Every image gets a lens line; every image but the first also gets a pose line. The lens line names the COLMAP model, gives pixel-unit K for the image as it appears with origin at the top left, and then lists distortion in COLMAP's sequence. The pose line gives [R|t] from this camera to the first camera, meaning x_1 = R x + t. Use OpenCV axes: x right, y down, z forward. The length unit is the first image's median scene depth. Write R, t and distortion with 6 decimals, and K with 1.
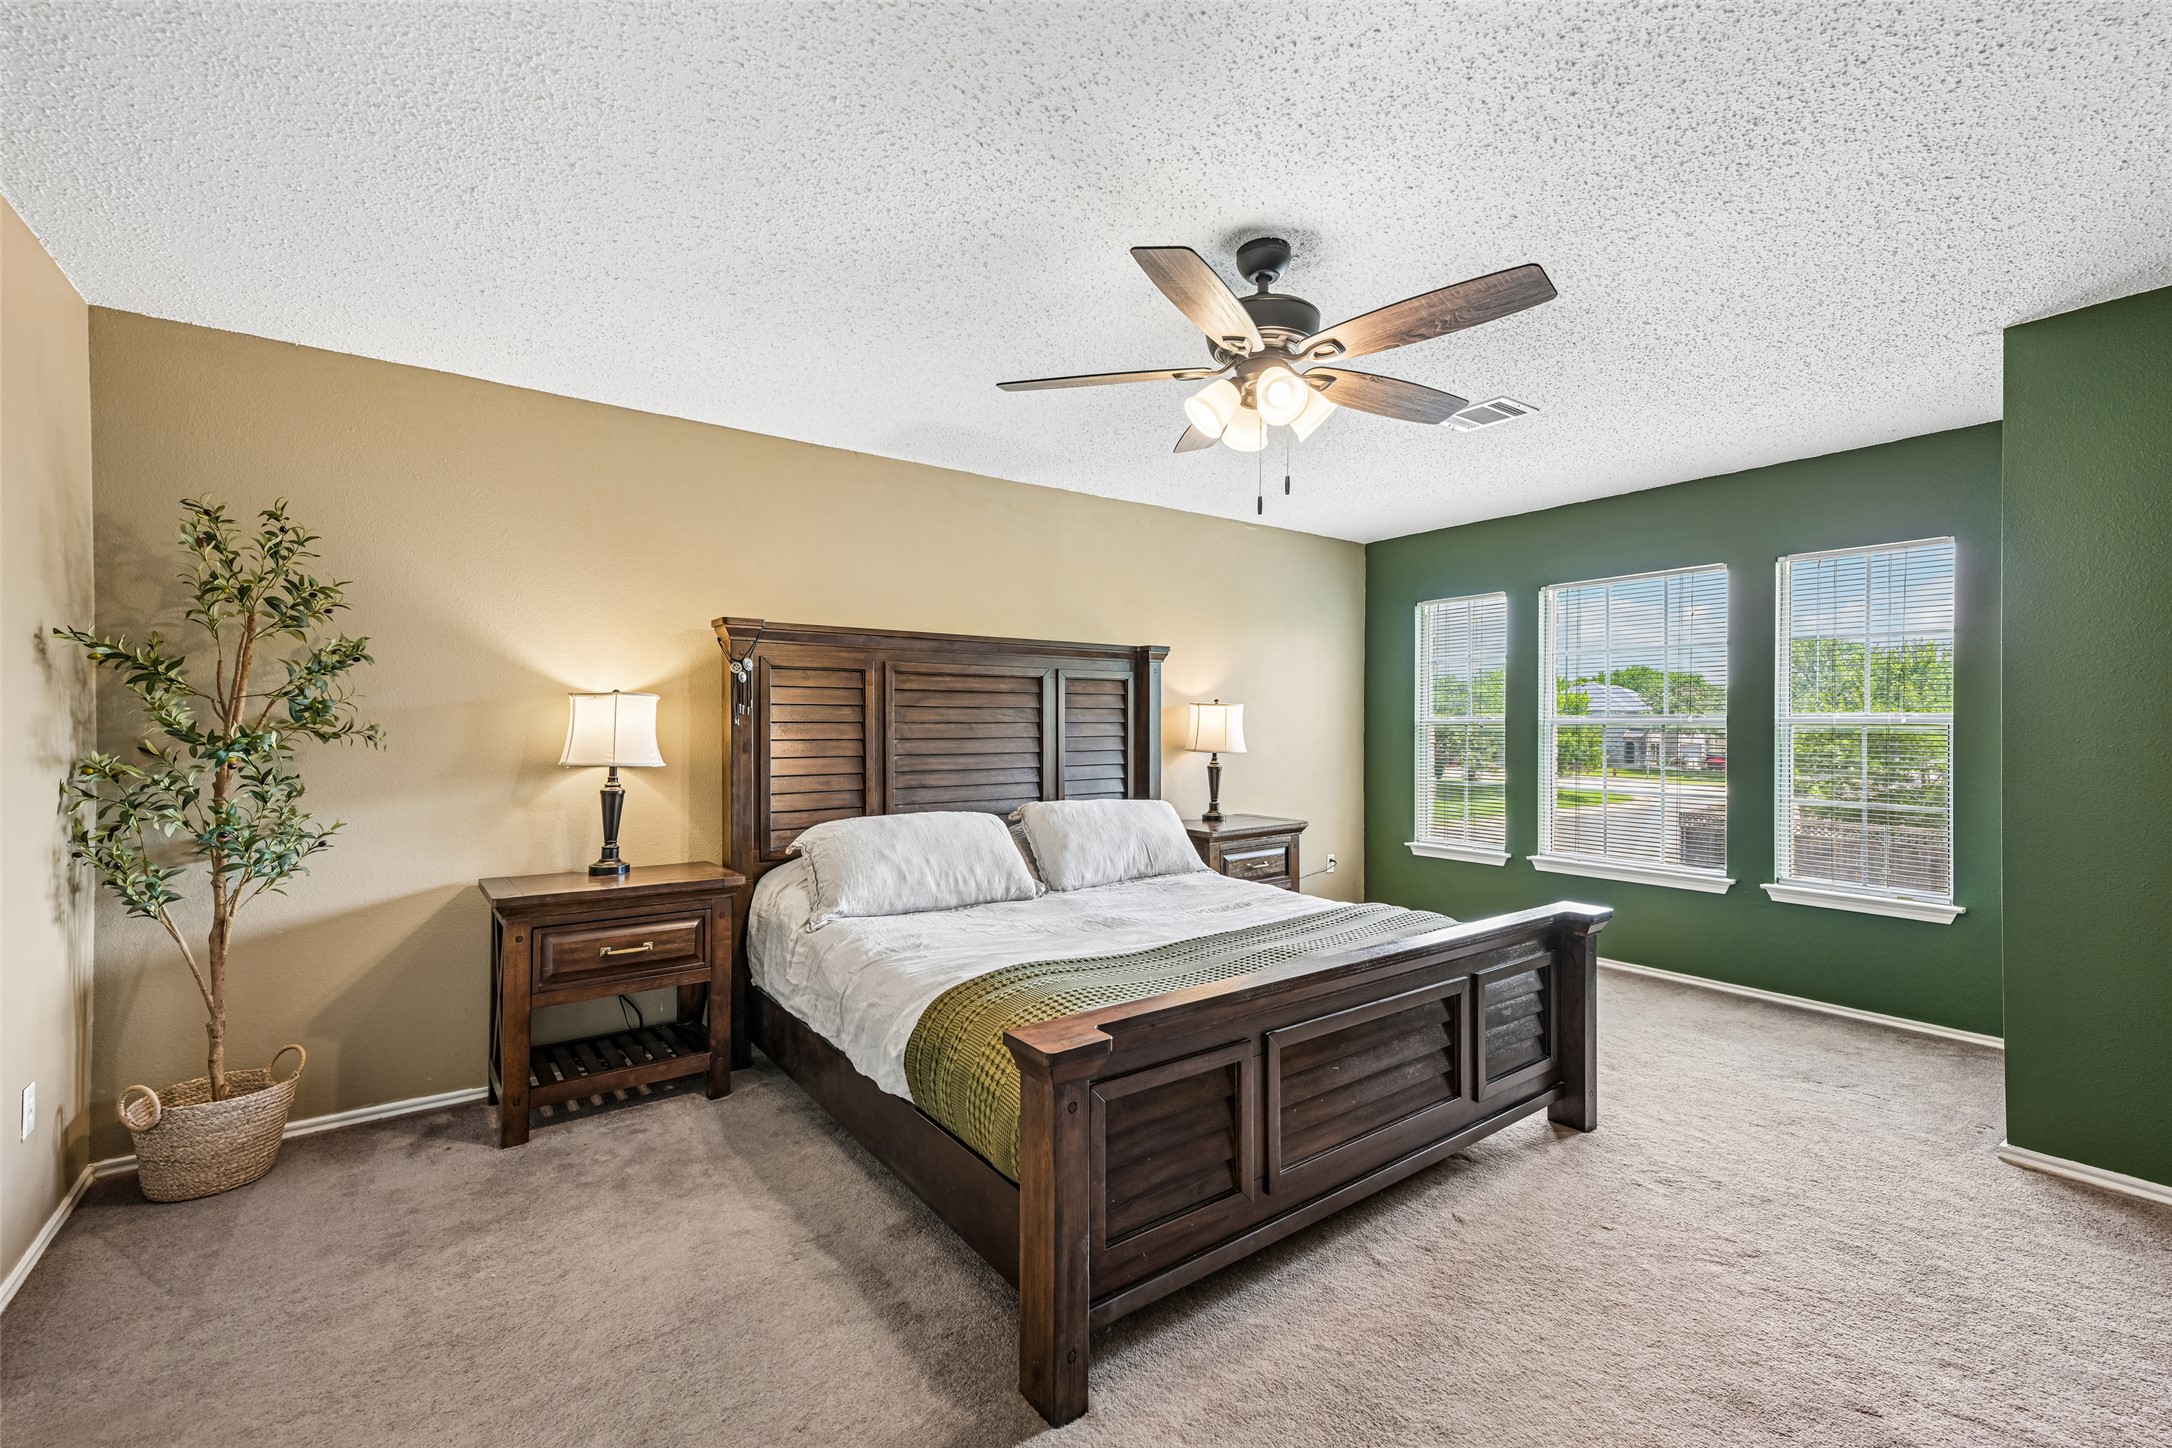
lens RADIAL K [[904.2, 0, 1086.0], [0, 904.2, 724.0], [0, 0, 1]] dist [0.001166, 0.000055]
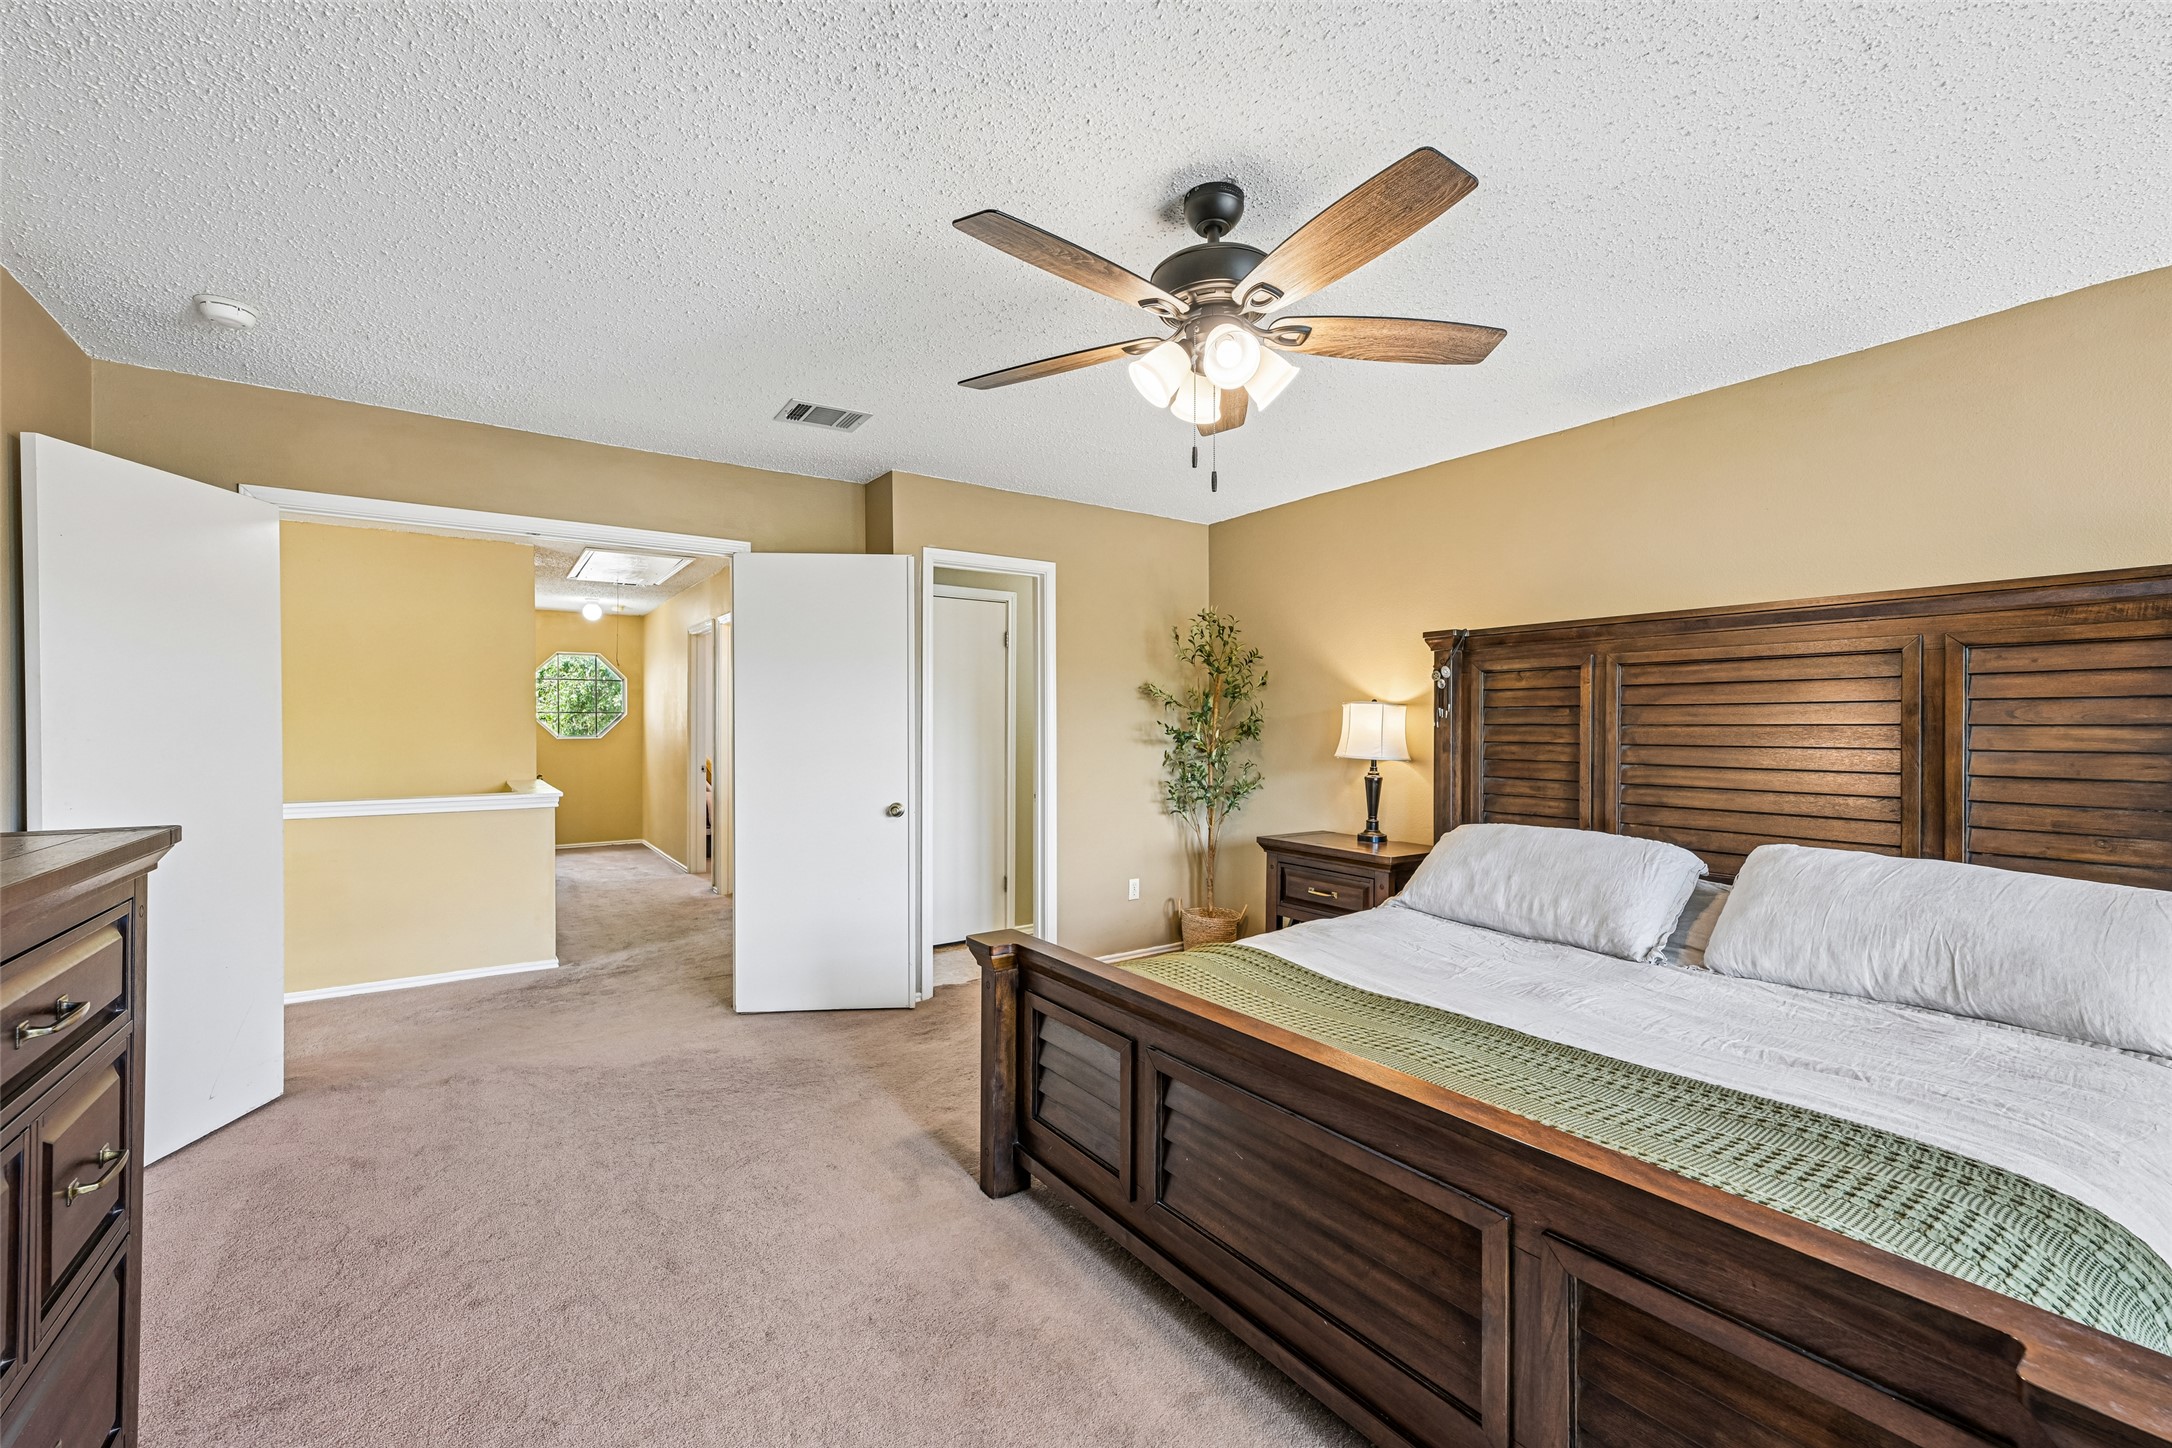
lens RADIAL K [[893.0, 0, 1083.4], [0, 893.0, 724.9], [0, 0, 1]] dist [0.011641, 0.000228]
pose [[-0.027780, -0.001397, -0.999613, 0.719984], [-0.002123, 0.999997, -0.001339, 0.000525], [0.999612, 0.002085, -0.027782, 0.586199]]
